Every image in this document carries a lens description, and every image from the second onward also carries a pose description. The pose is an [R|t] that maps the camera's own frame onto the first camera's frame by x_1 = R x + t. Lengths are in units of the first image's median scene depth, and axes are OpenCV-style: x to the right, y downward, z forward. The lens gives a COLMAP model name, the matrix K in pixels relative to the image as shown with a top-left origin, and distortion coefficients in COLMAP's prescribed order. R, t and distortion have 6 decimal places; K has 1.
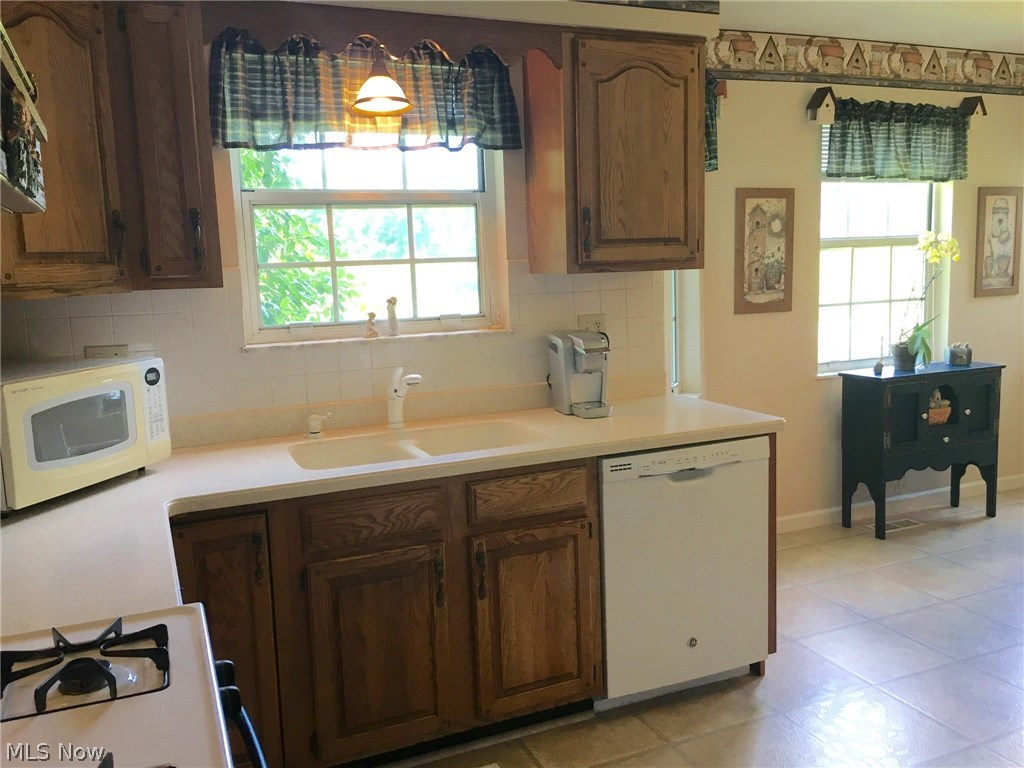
lens RADIAL K [[881.1, 0, 512.0], [0, 881.1, 384.0], [0, 0, 1]] dist [0.096003, -0.144841]
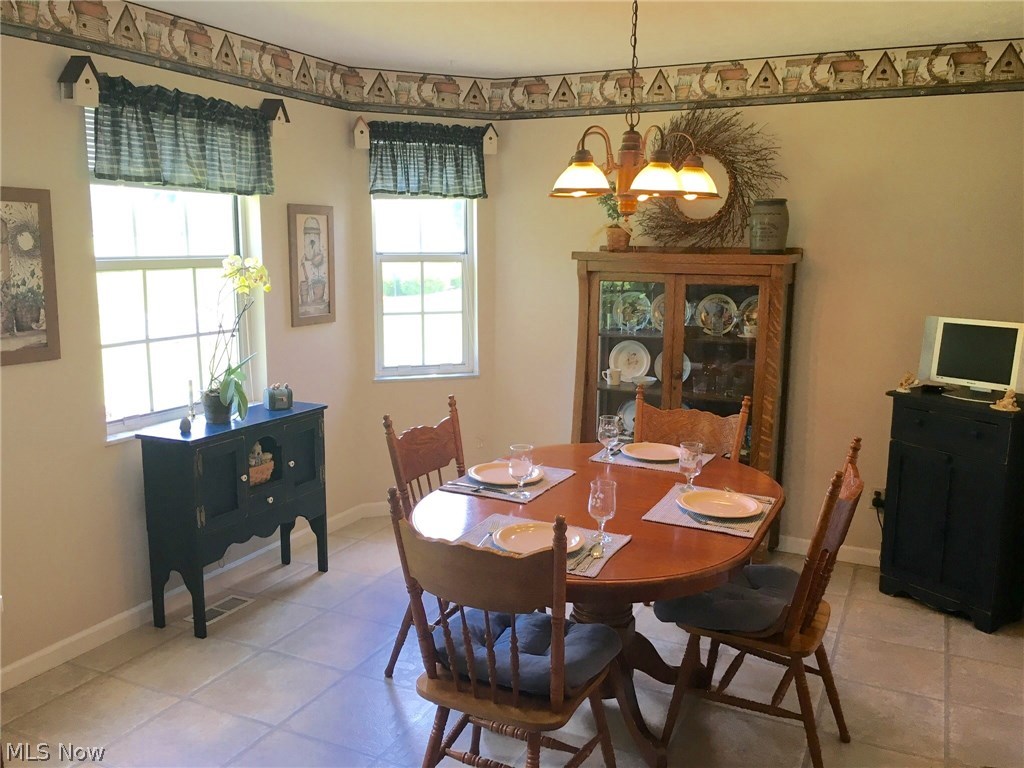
lens RADIAL K [[881.1, 0, 512.0], [0, 881.1, 384.0], [0, 0, 1]] dist [0.096003, -0.144841]
pose [[0.760996, -0.064759, 0.645516, 0.119455], [0.054591, 0.997869, 0.035750, -0.065748], [-0.646456, 0.008034, 0.762909, 0.200374]]
